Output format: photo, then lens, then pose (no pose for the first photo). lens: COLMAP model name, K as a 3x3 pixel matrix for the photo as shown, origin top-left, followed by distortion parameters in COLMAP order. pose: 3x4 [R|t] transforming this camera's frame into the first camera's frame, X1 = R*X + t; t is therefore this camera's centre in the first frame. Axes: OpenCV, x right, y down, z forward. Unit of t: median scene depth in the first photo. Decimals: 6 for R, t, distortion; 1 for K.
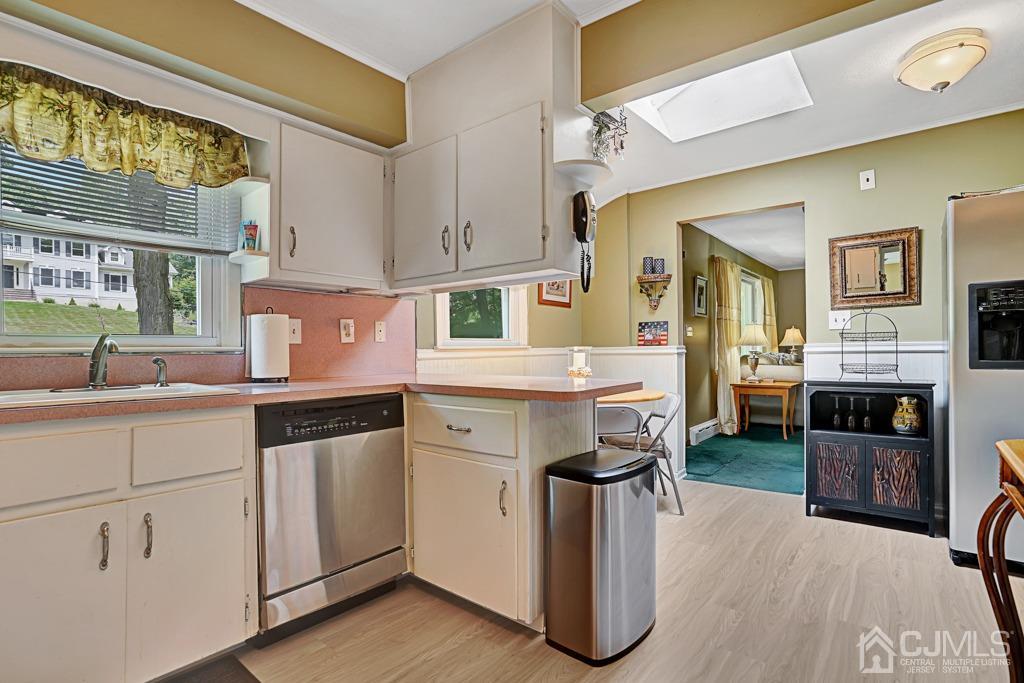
lens RADIAL K [[508.8, 0, 513.2], [0, 508.8, 345.6], [0, 0, 1]] dist [-0.047029, 0.020047]
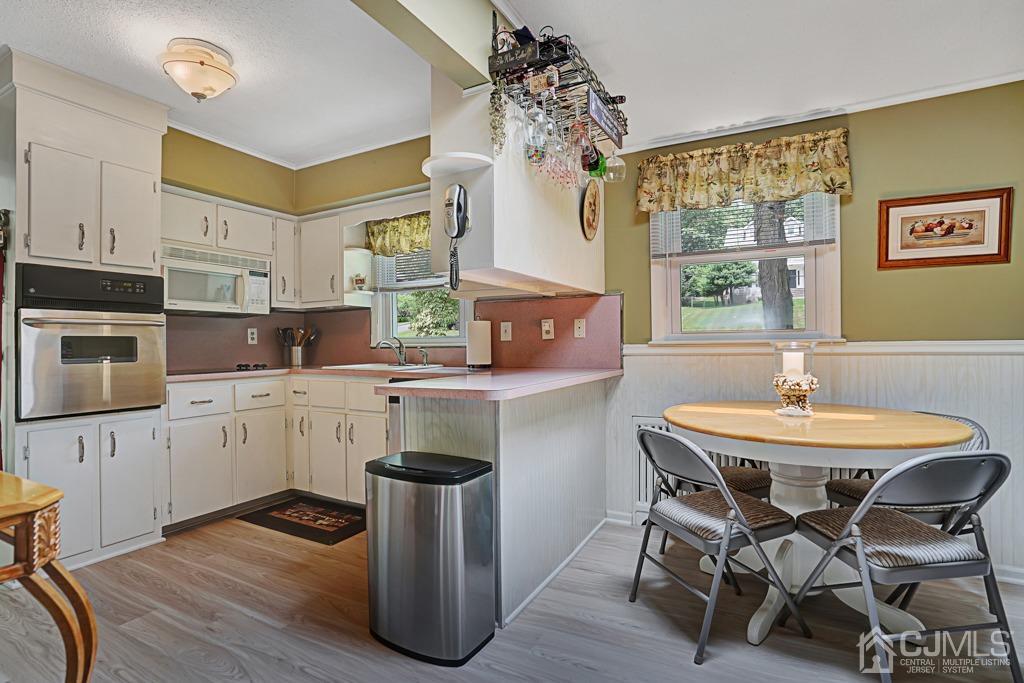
lens RADIAL K [[508.8, 0, 507.3], [0, 508.8, 347.2], [0, 0, 1]] dist [-0.047029, 0.020047]
pose [[0.190137, 0.014059, -0.981657, 1.014404], [0.014891, 0.999741, 0.017202, -0.010884], [0.981645, -0.017888, 0.189879, 0.838035]]
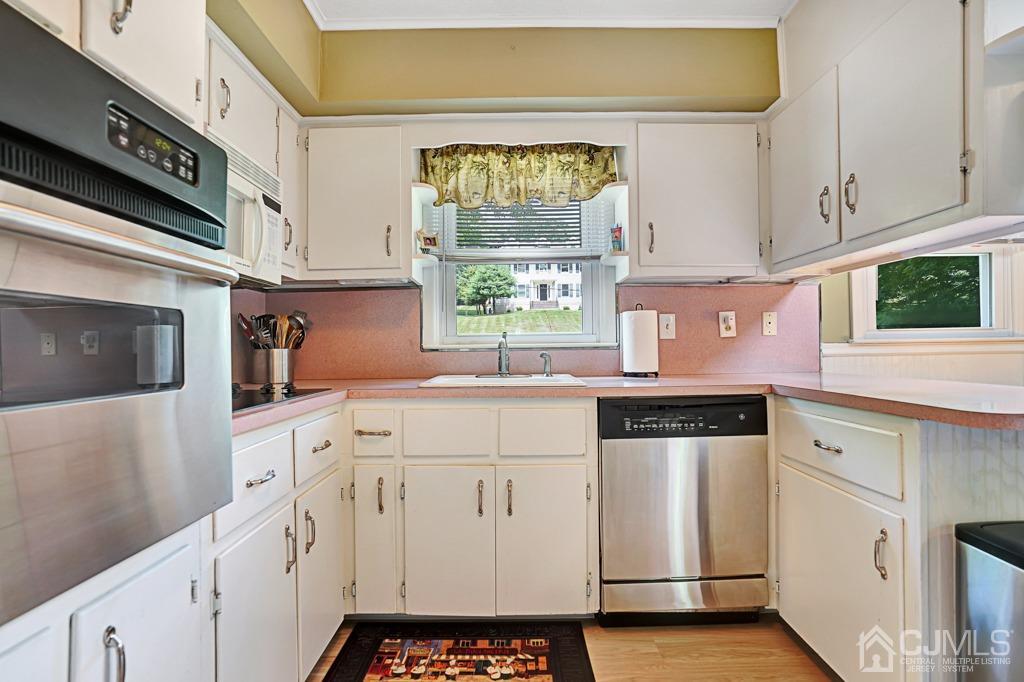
lens RADIAL K [[508.8, 0, 519.3], [0, 508.8, 344.3], [0, 0, 1]] dist [-0.047029, 0.020047]
pose [[0.648883, -0.004389, -0.760876, 0.154792], [0.011699, 0.999923, 0.004209, -0.000932], [0.760798, -0.011633, 0.648884, 0.140675]]
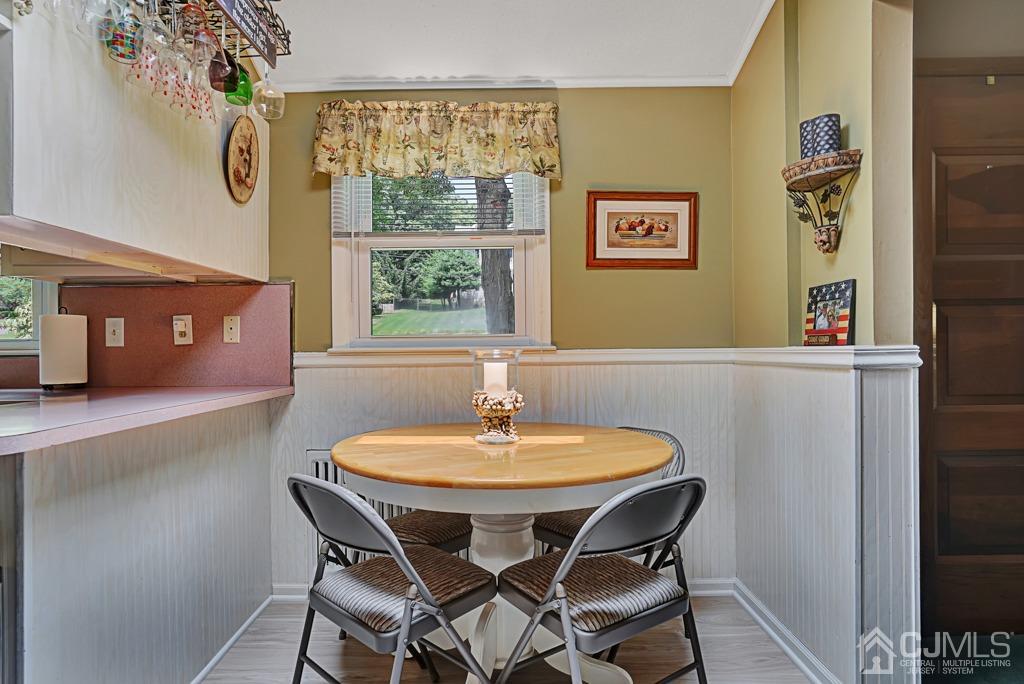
lens RADIAL K [[595.3, 0, 505.7], [0, 595.3, 341.3], [0, 0, 1]] dist [-0.042220, 0.006668]
pose [[0.633172, -0.004754, -0.773996, 0.889369], [0.006821, 0.999977, -0.000562, -0.008197], [0.773981, -0.004924, 0.633190, 0.991464]]
